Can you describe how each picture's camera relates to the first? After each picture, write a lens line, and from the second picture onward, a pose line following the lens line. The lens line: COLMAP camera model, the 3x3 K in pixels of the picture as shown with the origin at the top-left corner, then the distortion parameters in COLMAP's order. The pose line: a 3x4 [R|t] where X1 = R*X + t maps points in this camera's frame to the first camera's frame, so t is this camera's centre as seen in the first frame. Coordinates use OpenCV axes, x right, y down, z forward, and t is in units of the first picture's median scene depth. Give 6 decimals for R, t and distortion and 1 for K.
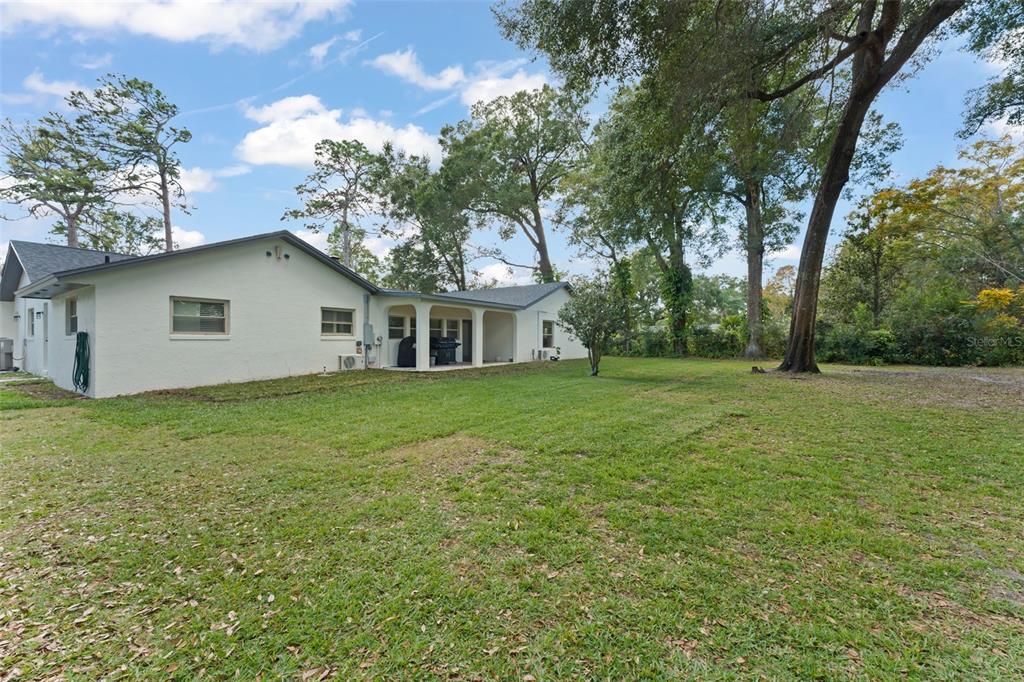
lens RADIAL K [[405.5, 0, 508.0], [0, 405.5, 340.0], [0, 0, 1]] dist [0.000844, 0.000241]
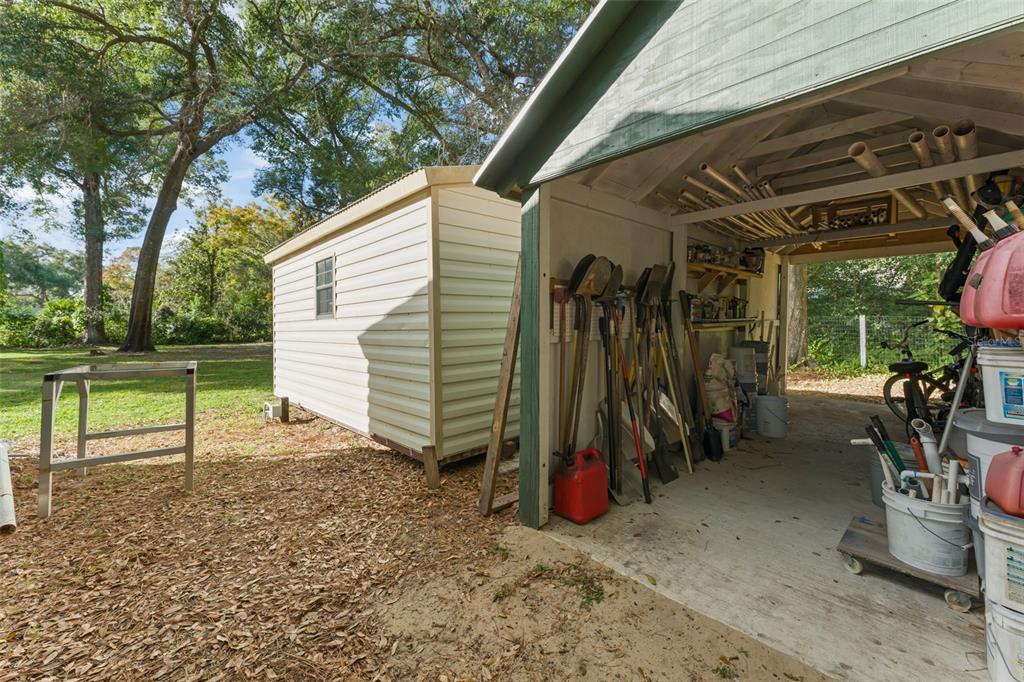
lens RADIAL K [[411.5, 0, 511.7], [0, 411.5, 311.7], [0, 0, 1]] dist [-0.001372, -0.000150]
pose [[0.228081, 0.021184, 0.973412, -0.121950], [0.012939, 0.999609, -0.024786, 0.001897], [-0.973556, 0.018248, 0.227718, -0.201597]]
